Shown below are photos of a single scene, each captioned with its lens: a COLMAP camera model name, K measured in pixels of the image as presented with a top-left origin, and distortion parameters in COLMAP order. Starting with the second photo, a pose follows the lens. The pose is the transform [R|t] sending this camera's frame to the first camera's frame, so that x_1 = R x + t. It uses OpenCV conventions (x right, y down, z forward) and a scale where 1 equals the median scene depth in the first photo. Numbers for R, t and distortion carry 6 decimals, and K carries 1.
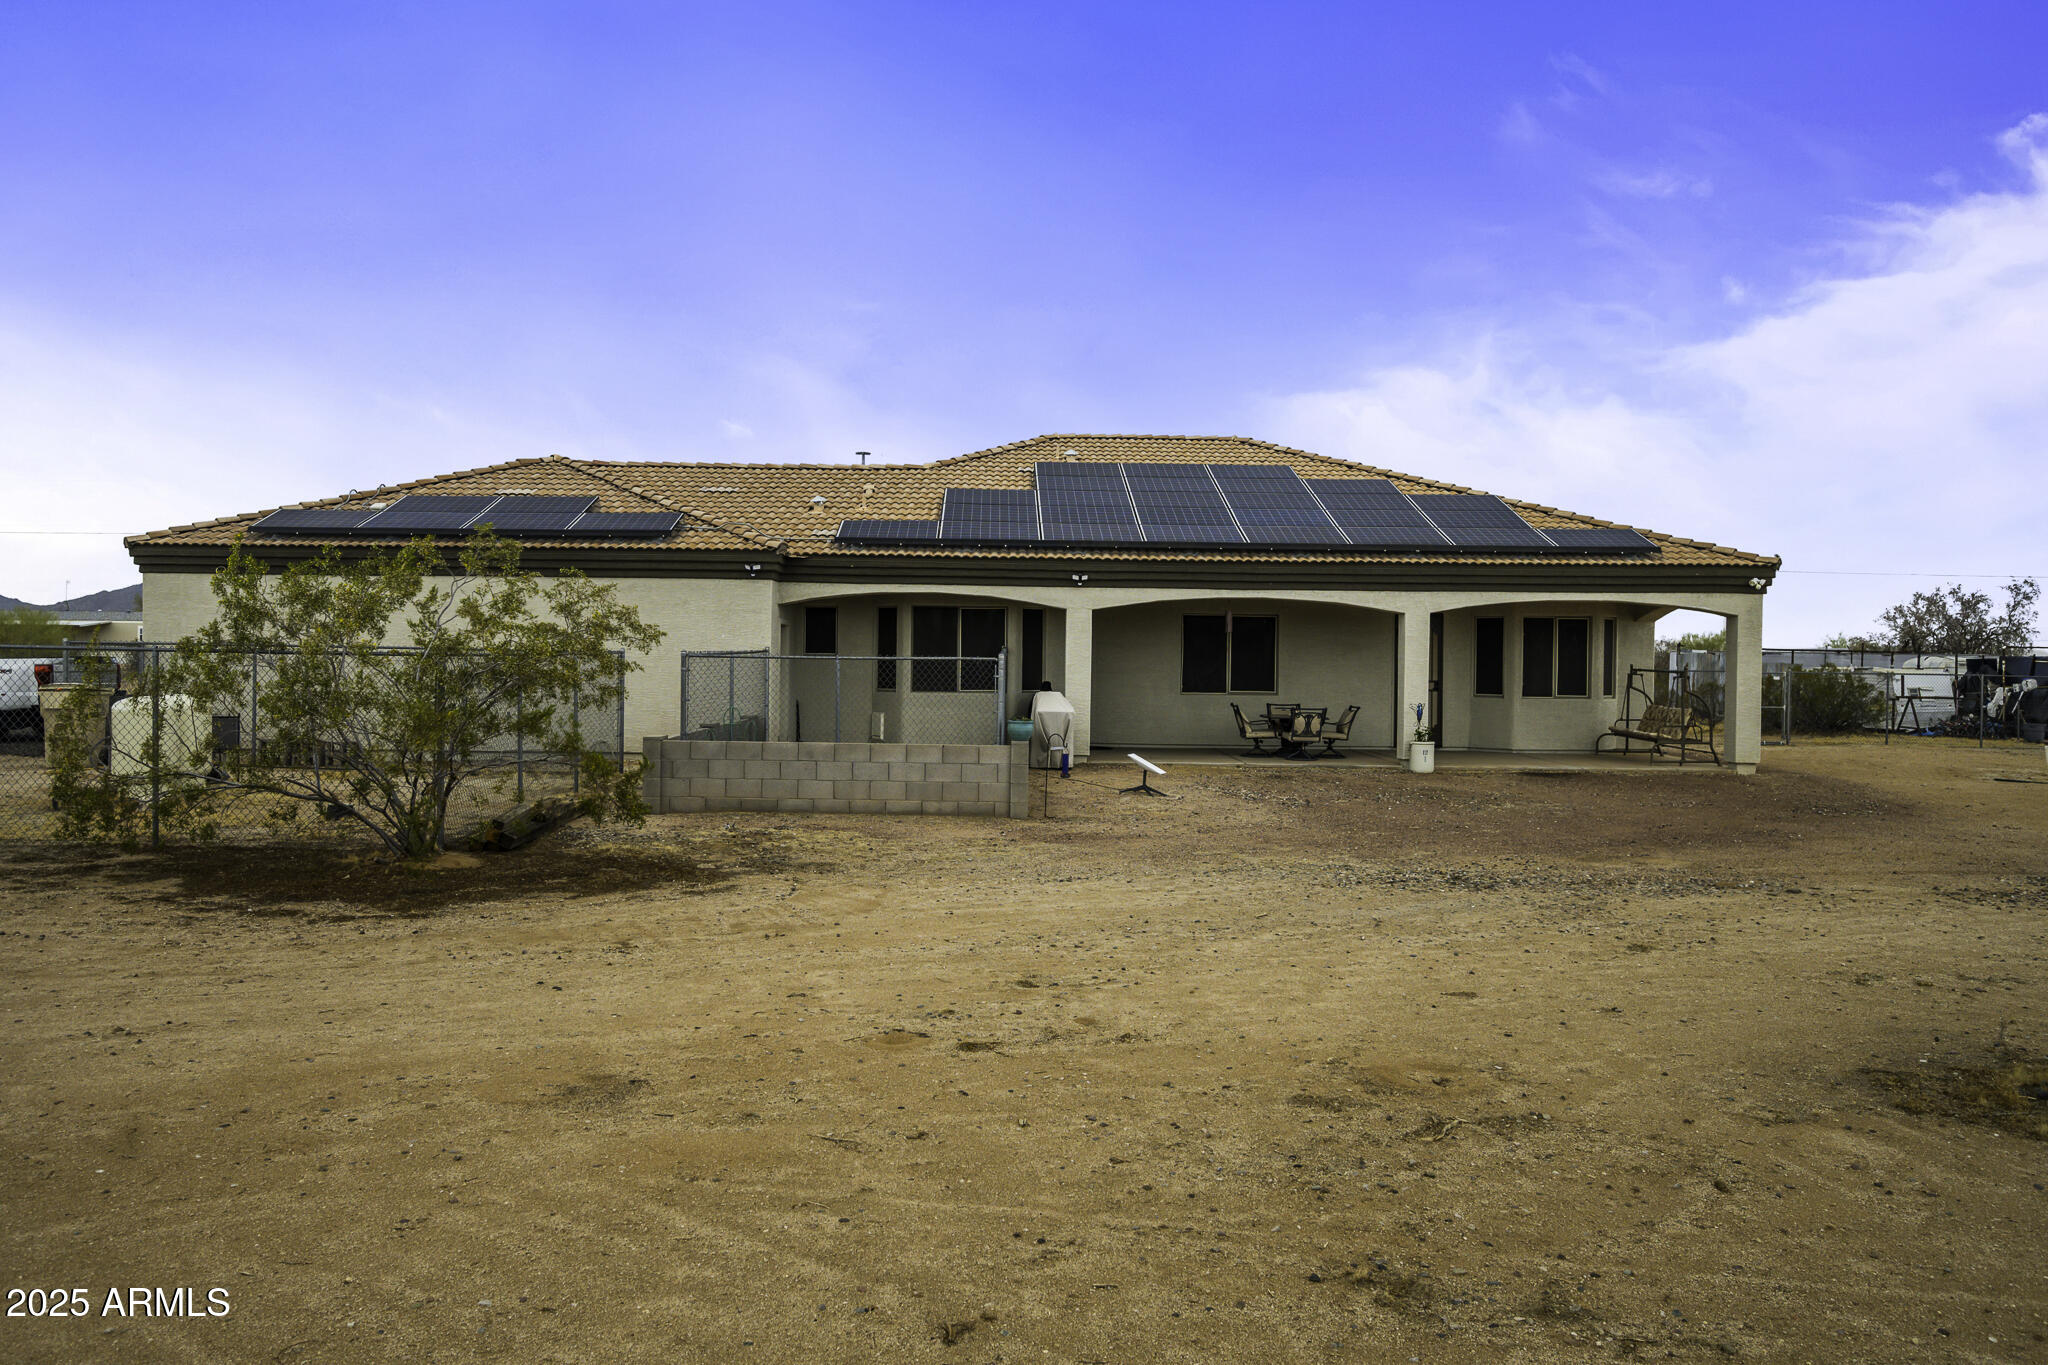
lens RADIAL K [[1468.5, 0, 1027.6], [0, 1468.5, 679.2], [0, 0, 1]] dist [-0.000134, 0.000809]
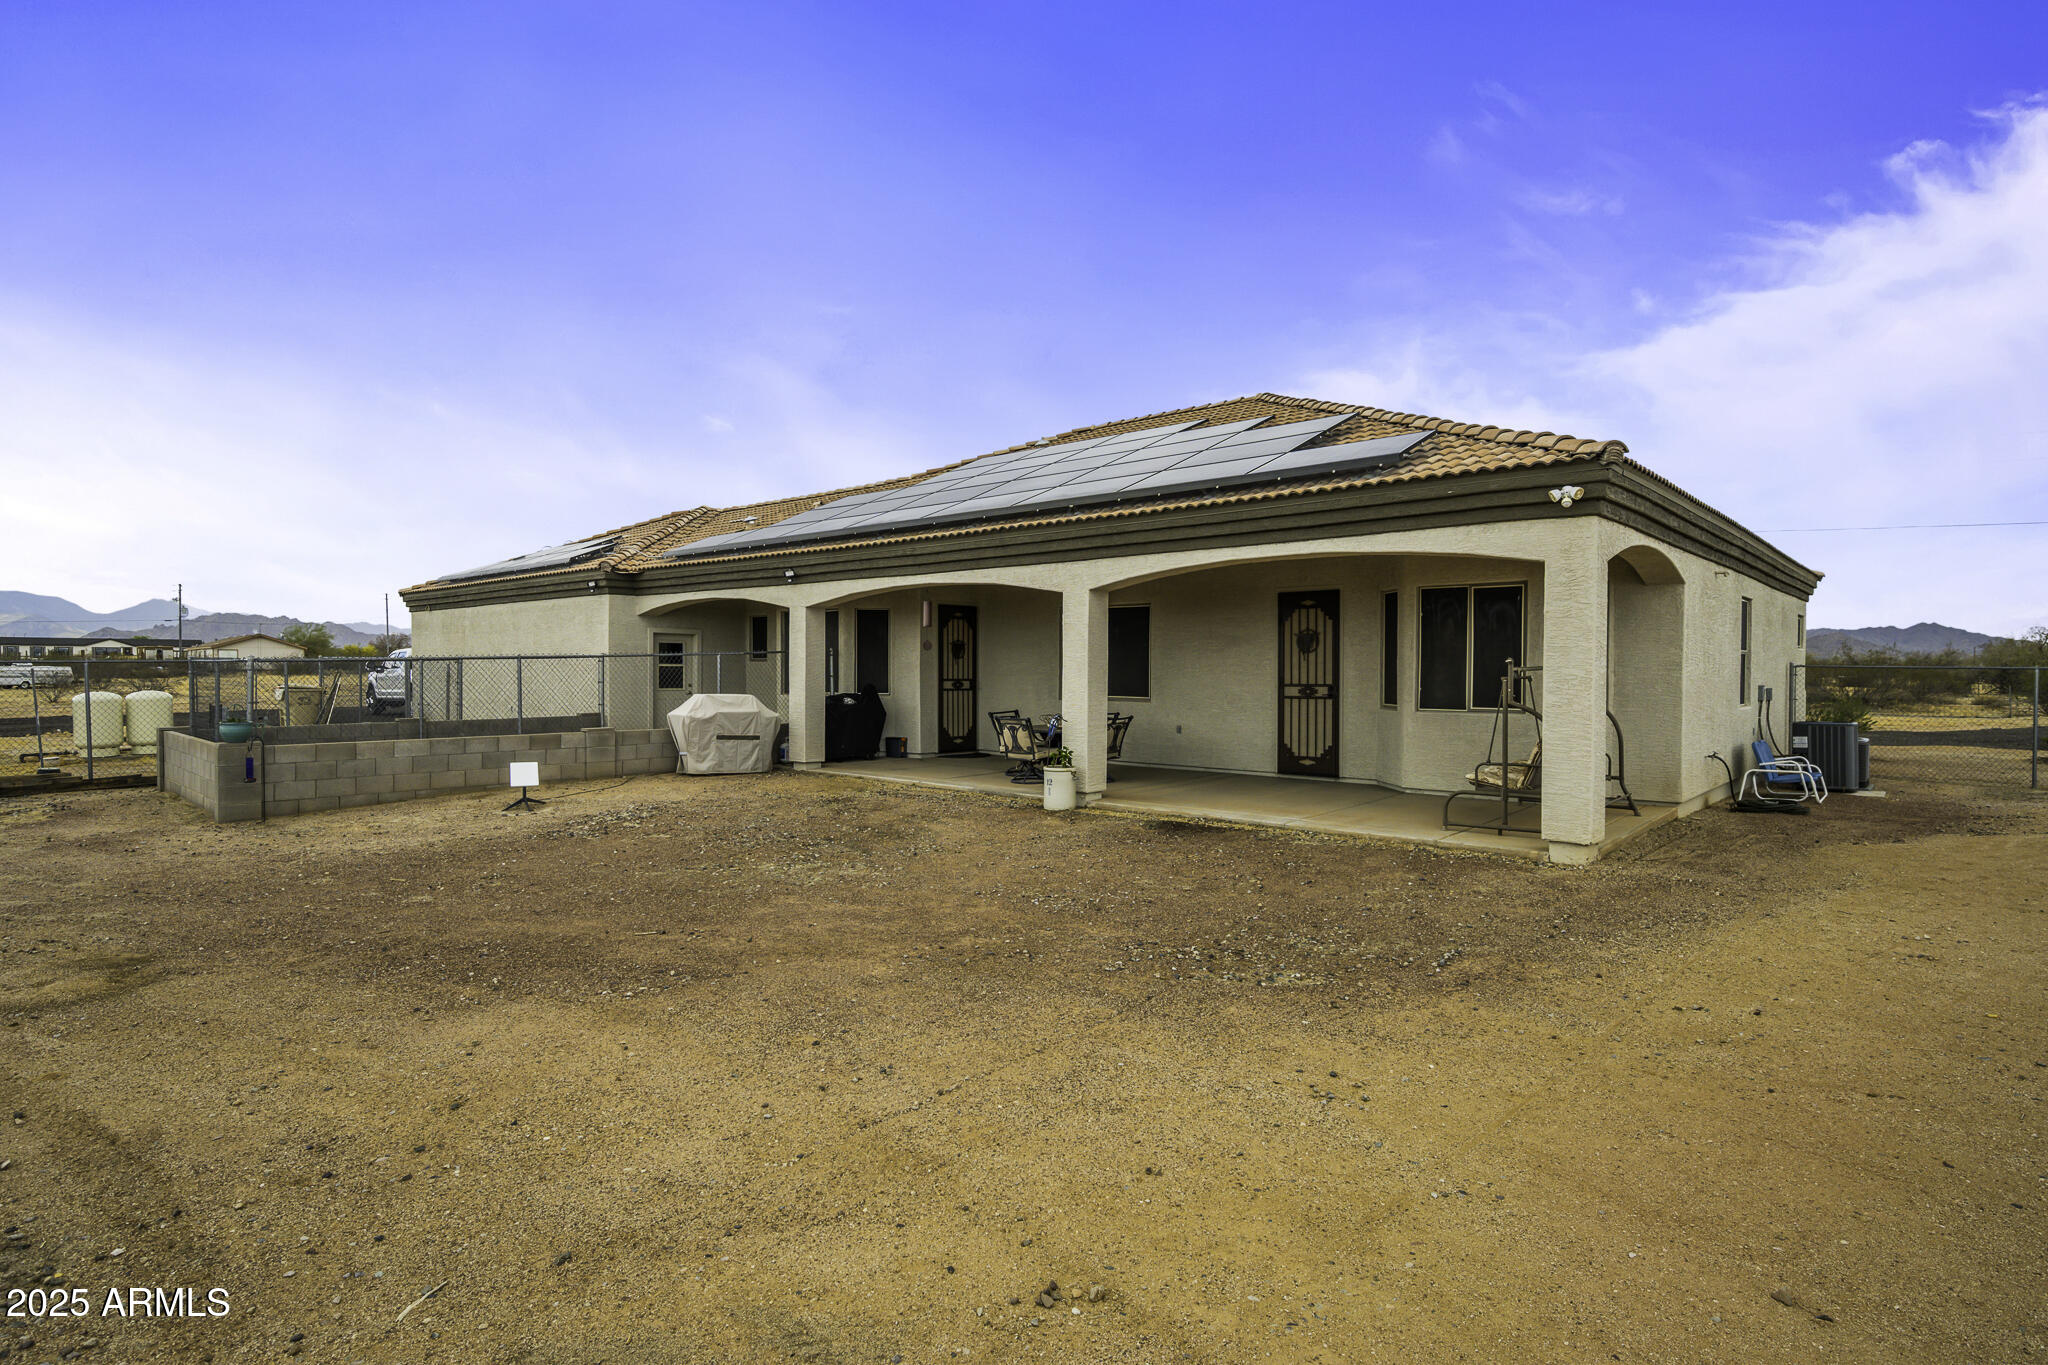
lens RADIAL K [[1045.0, 0, 1030.9], [0, 1045.0, 691.3], [0, 0, 1]] dist [0.000924, -0.000754]
pose [[0.748488, 0.005891, -0.663122, 0.582233], [-0.003260, 0.999981, 0.005204, 0.002201], [0.663140, -0.001733, 0.748493, 0.585562]]
